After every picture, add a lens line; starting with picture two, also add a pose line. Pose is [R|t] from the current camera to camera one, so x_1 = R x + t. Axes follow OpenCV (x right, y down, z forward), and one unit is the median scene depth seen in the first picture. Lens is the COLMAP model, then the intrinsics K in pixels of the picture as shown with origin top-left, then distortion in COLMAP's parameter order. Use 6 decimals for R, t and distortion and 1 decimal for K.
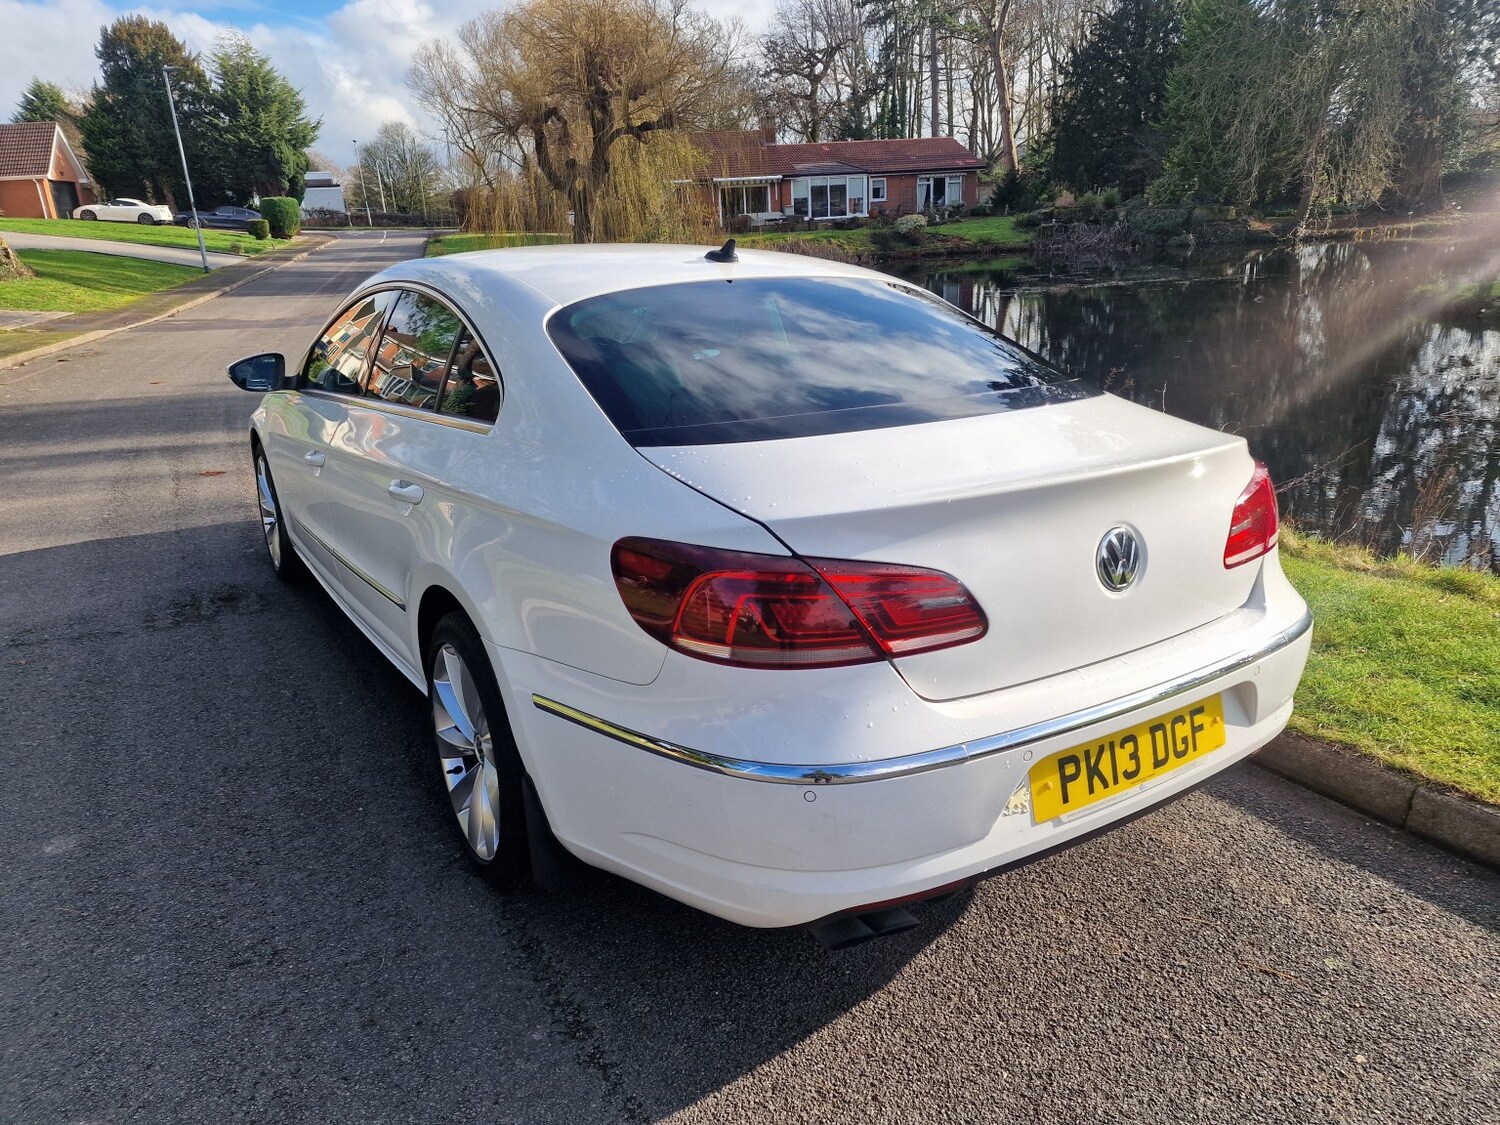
lens RADIAL K [[1001.4, 0, 736.9], [0, 1001.4, 561.7], [0, 0, 1]] dist [0.075805, -0.066477]
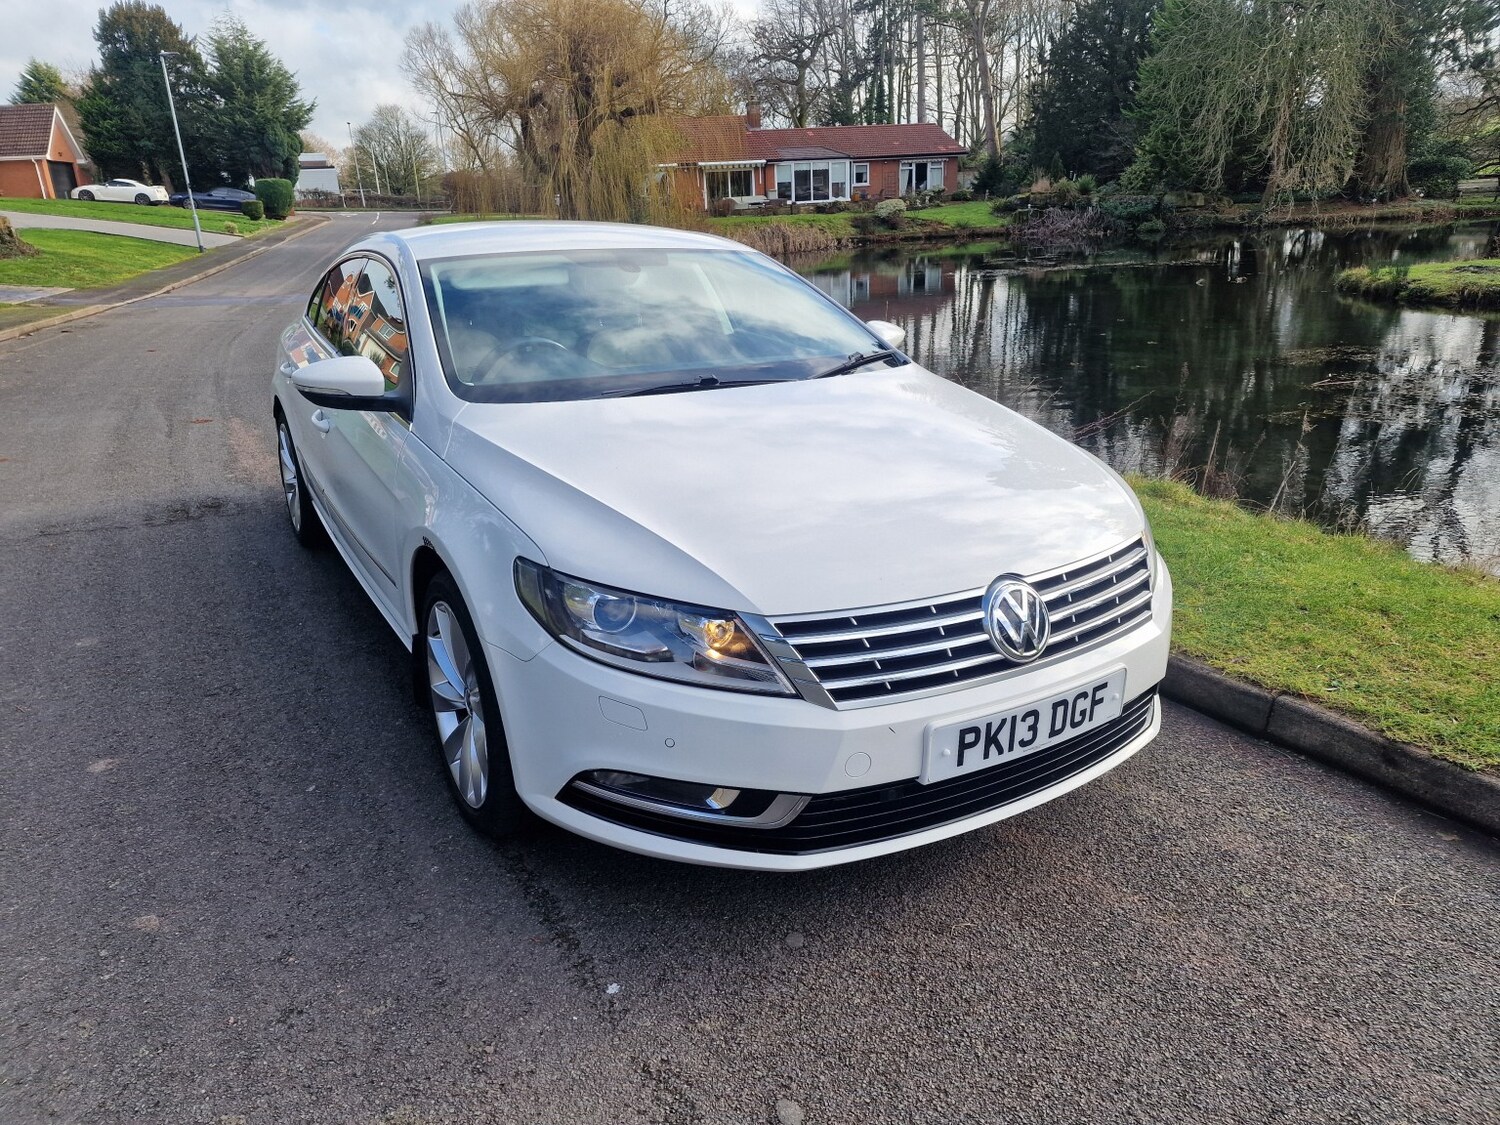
lens RADIAL K [[1001.4, 0, 730.9], [0, 1001.4, 547.6], [0, 0, 1]] dist [0.075805, -0.066477]
pose [[0.999985, 0.005479, -0.000597, 0.013683], [-0.005478, 0.999982, 0.002339, 0.007909], [0.000610, -0.002336, 0.999997, -0.024527]]
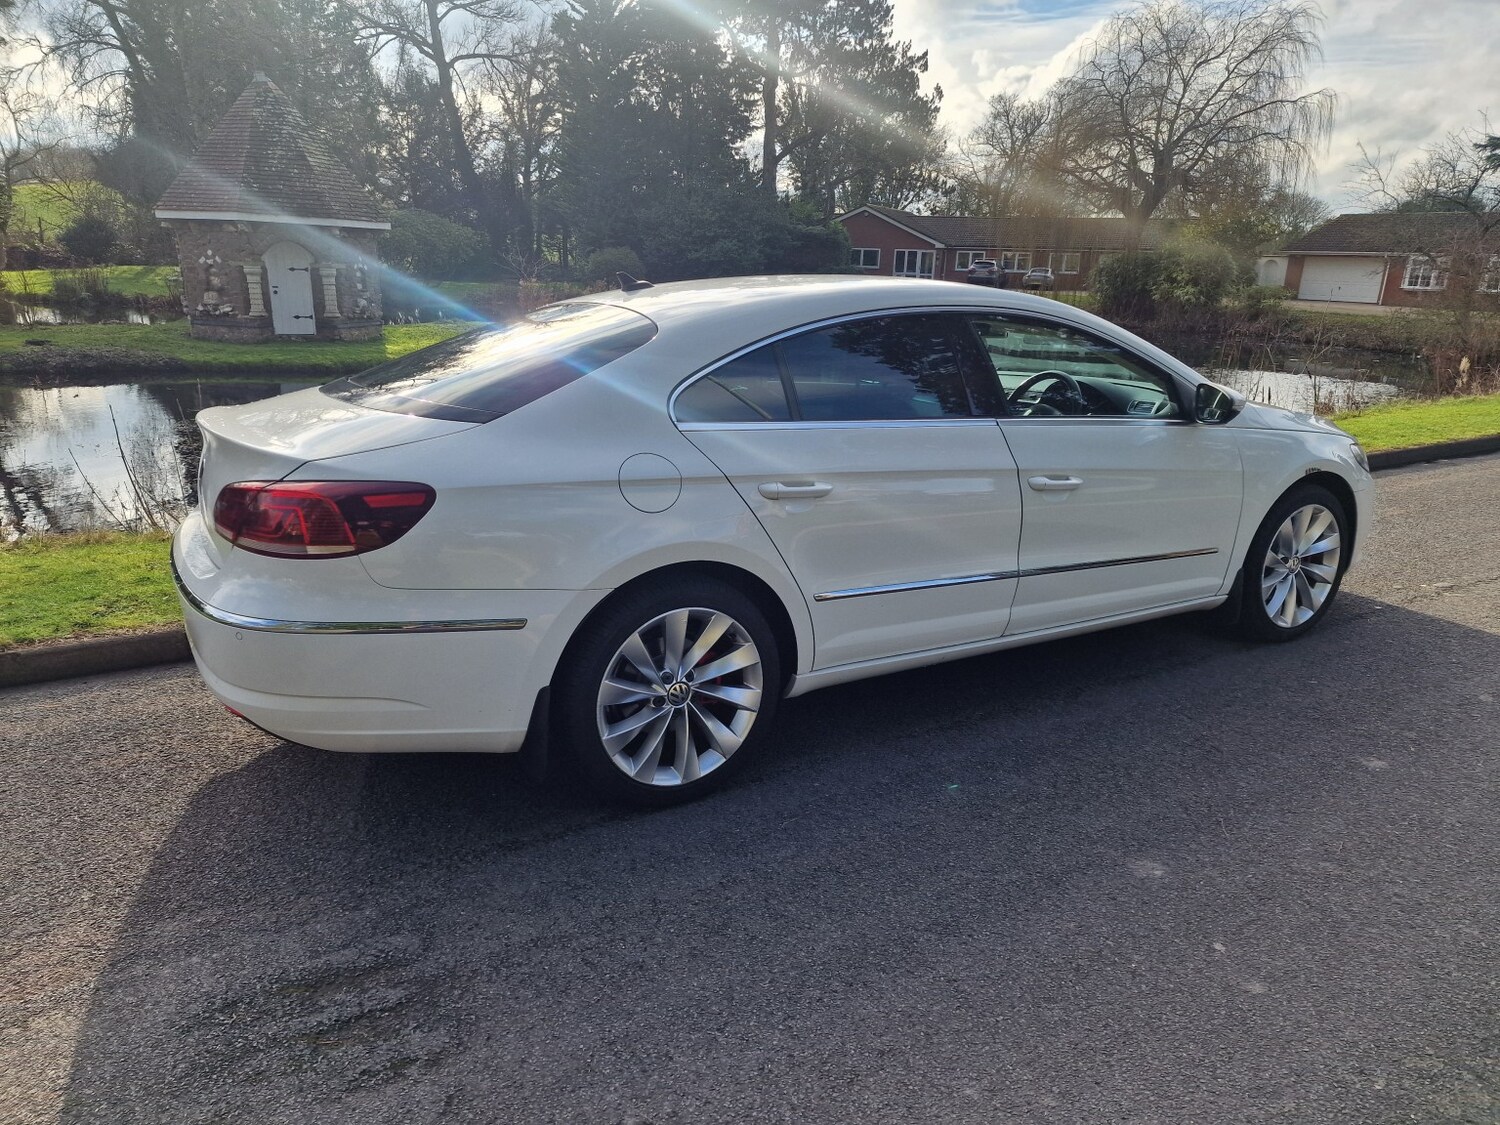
lens RADIAL K [[1001.4, 0, 737.7], [0, 1001.4, 560.2], [0, 0, 1]] dist [0.075805, -0.066477]
pose [[0.005553, -0.236928, 0.971511, -0.088312], [0.295364, 0.928569, 0.224767, -0.018974], [-0.955369, 0.285701, 0.075136, 0.069849]]
